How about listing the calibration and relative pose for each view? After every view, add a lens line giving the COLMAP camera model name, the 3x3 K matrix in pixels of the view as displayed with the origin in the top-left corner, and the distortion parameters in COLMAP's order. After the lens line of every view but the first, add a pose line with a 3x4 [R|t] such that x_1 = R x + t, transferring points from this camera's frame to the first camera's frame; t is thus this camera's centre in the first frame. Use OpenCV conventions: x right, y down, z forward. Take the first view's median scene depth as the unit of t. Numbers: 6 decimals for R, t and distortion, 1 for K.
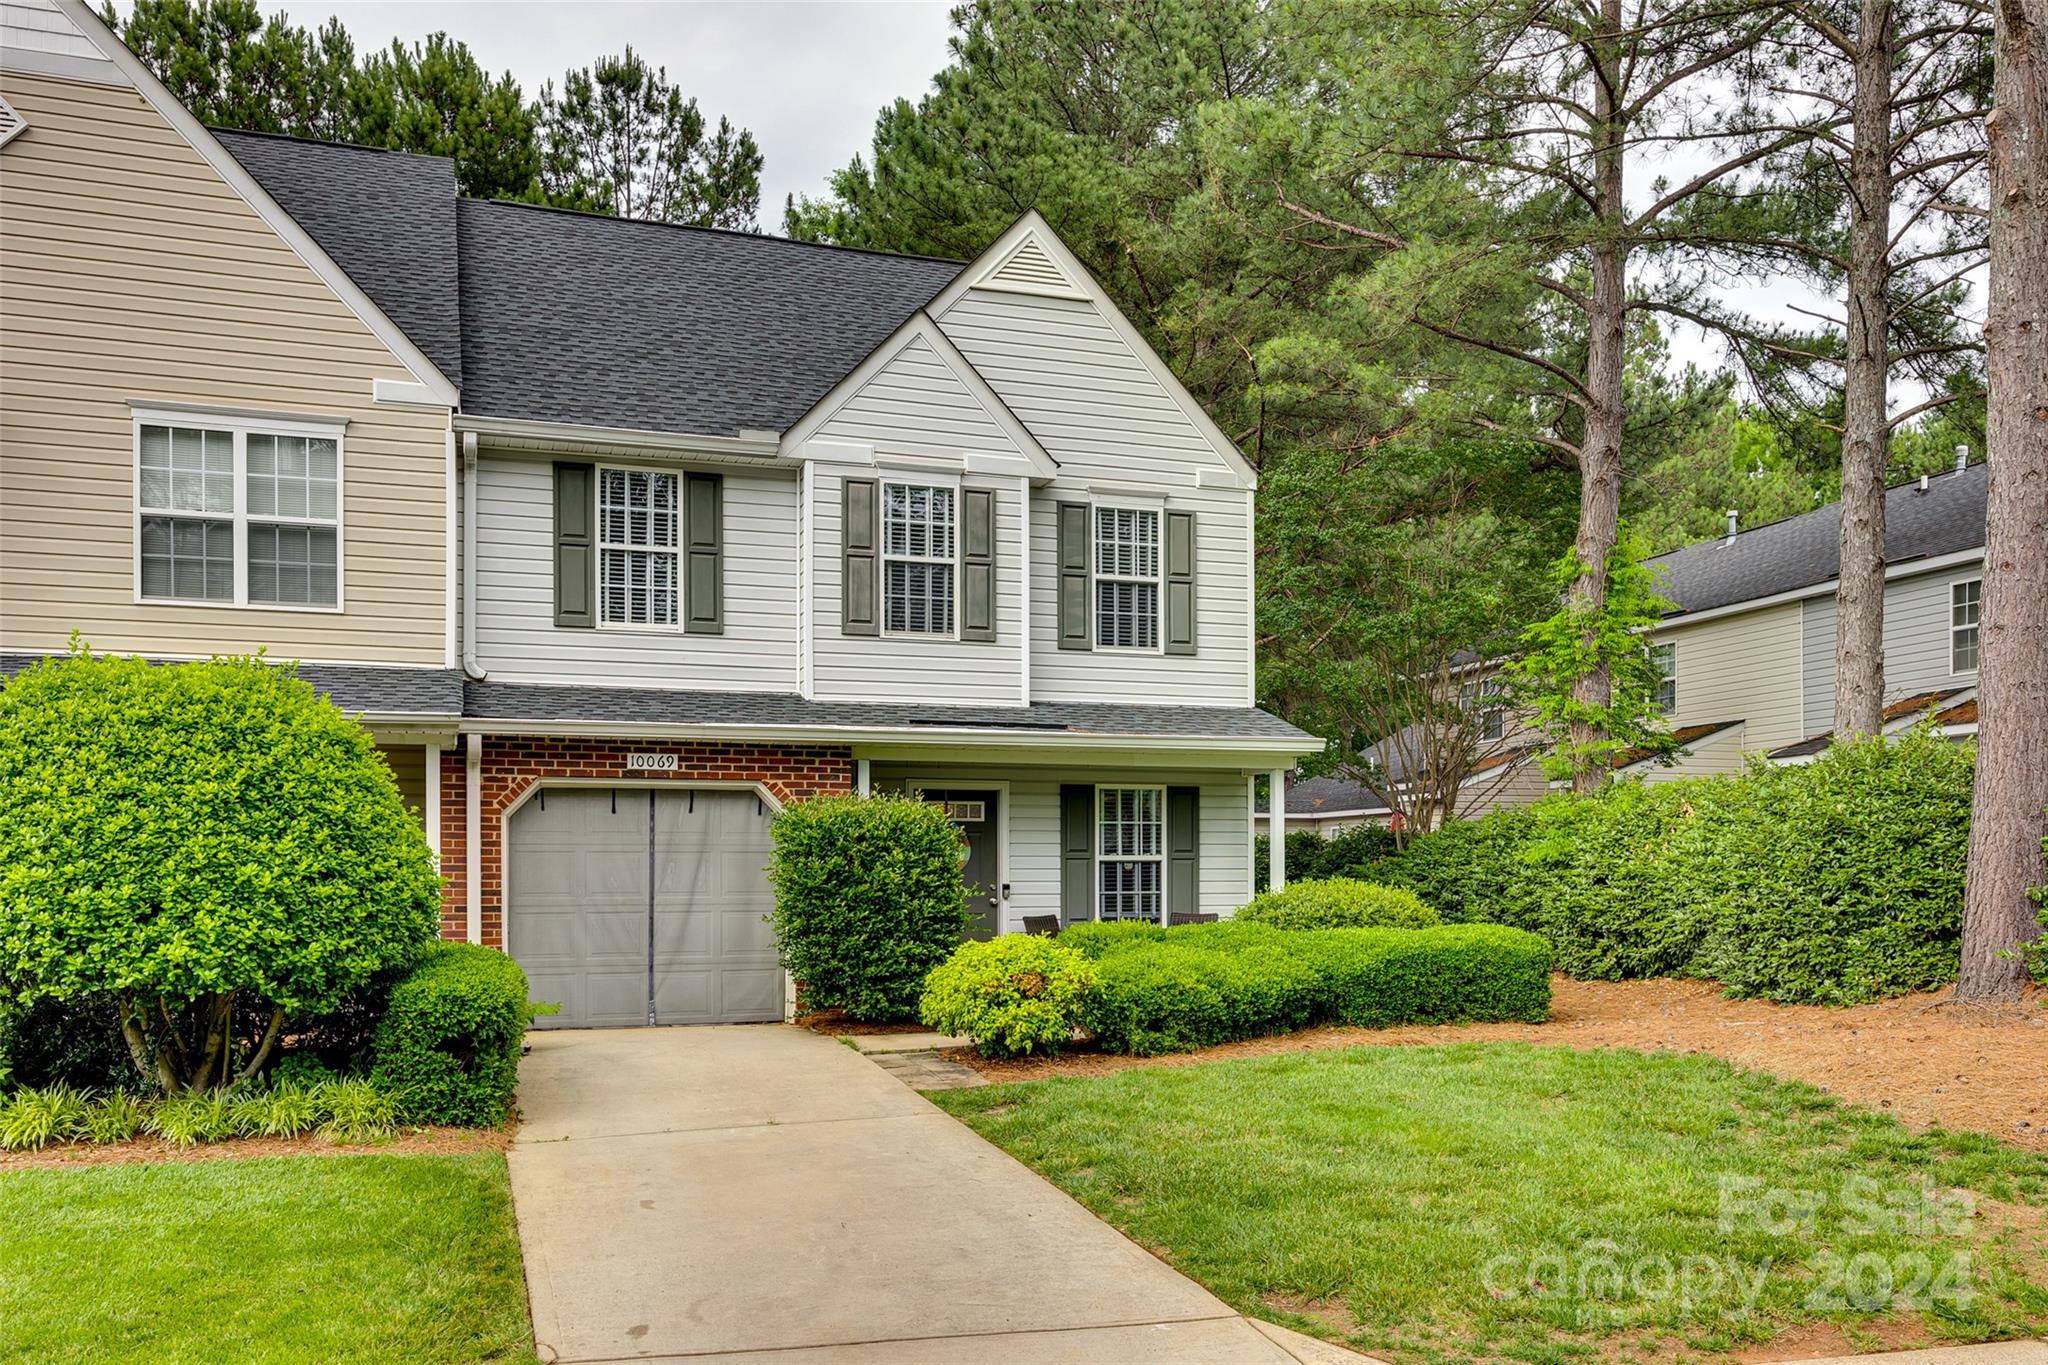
lens RADIAL K [[1663.4, 0, 1023.6], [0, 1663.4, 853.1], [0, 0, 1]] dist [-0.002031, -0.002371]
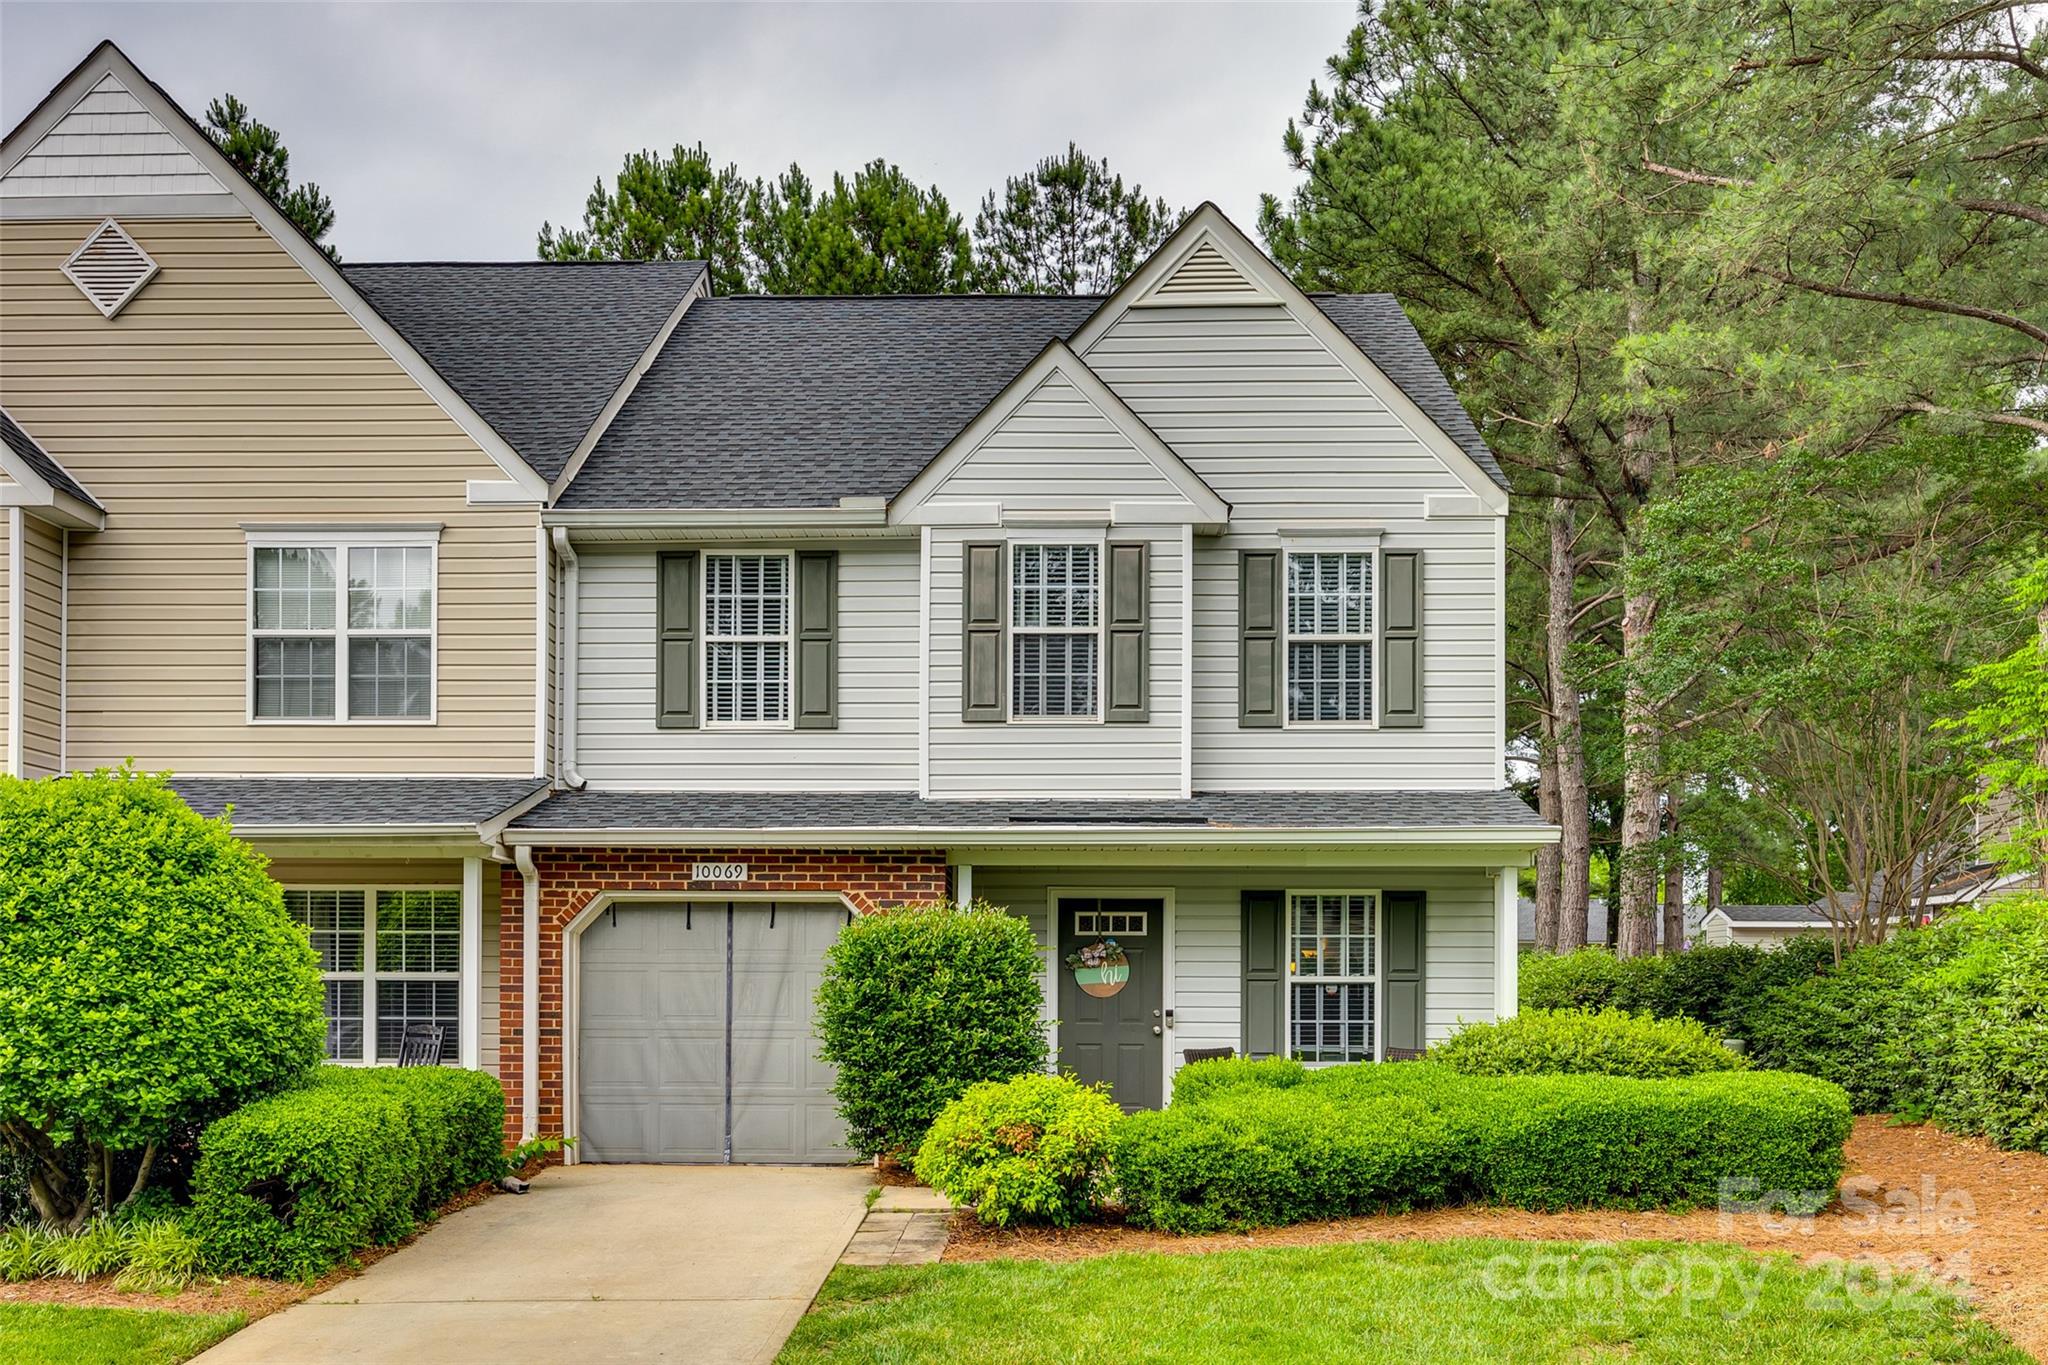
lens RADIAL K [[1671.5, 0, 1022.4], [0, 1671.5, 958.7], [0, 0, 1]] dist [-0.004009, -0.000501]
pose [[0.931753, -0.000012, -0.363092, 0.240890], [-0.001549, 0.999991, -0.004007, -0.004053], [0.363089, 0.004296, 0.931745, 0.197849]]
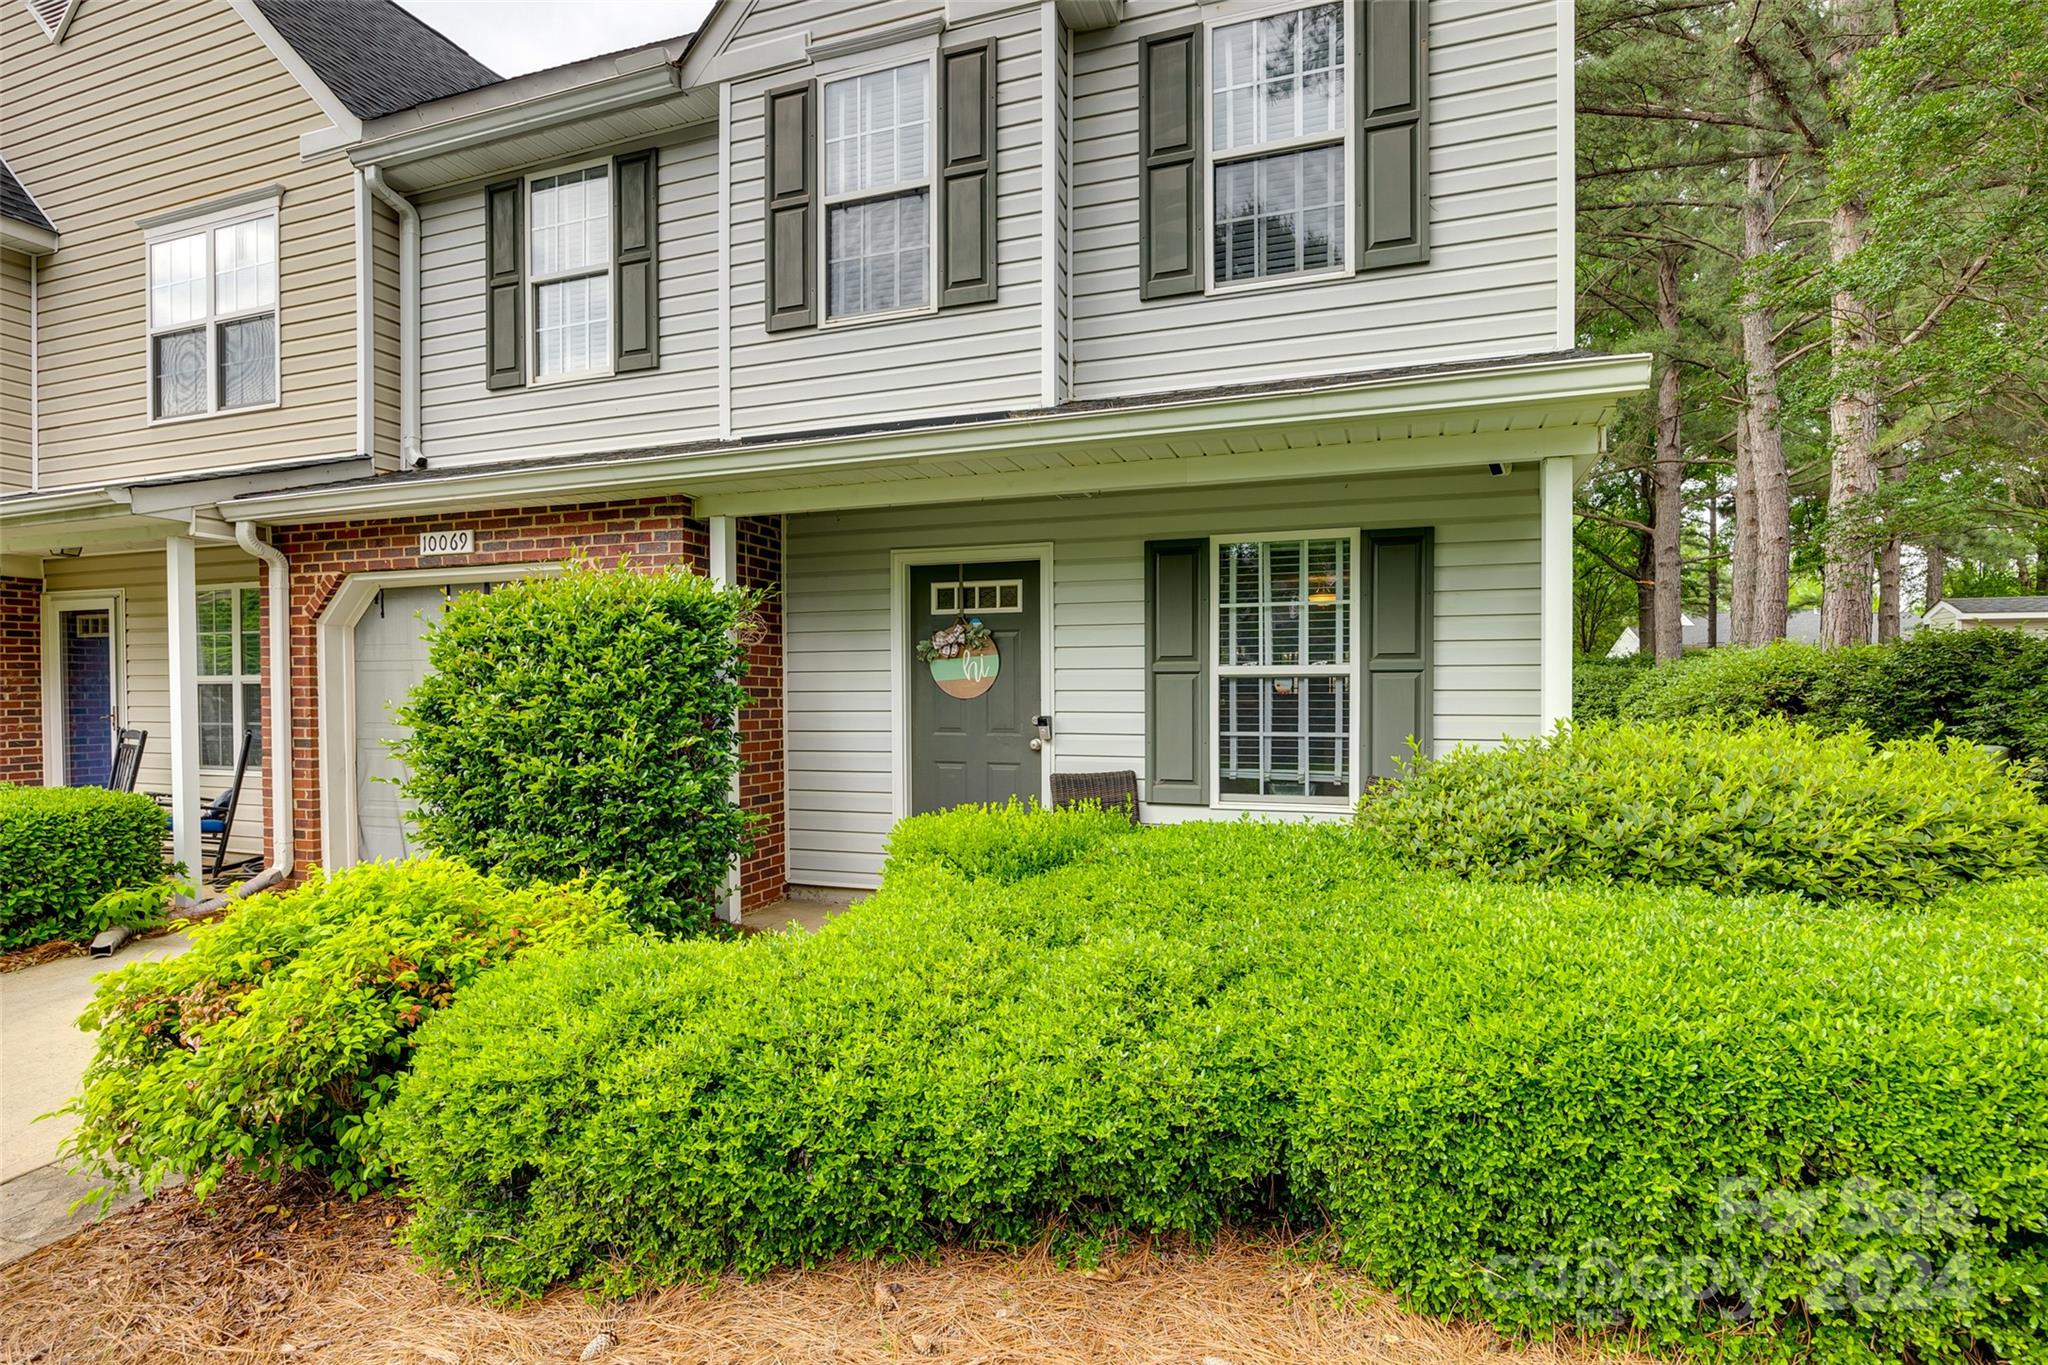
lens RADIAL K [[1034.4, 0, 1025.6], [0, 1034.4, 698.6], [0, 0, 1]] dist [-0.013208, 0.000529]
pose [[0.766894, 0.007144, -0.641734, 0.233919], [0.009983, 0.999684, 0.023058, 0.003961], [0.641696, -0.024090, 0.766581, 0.758355]]
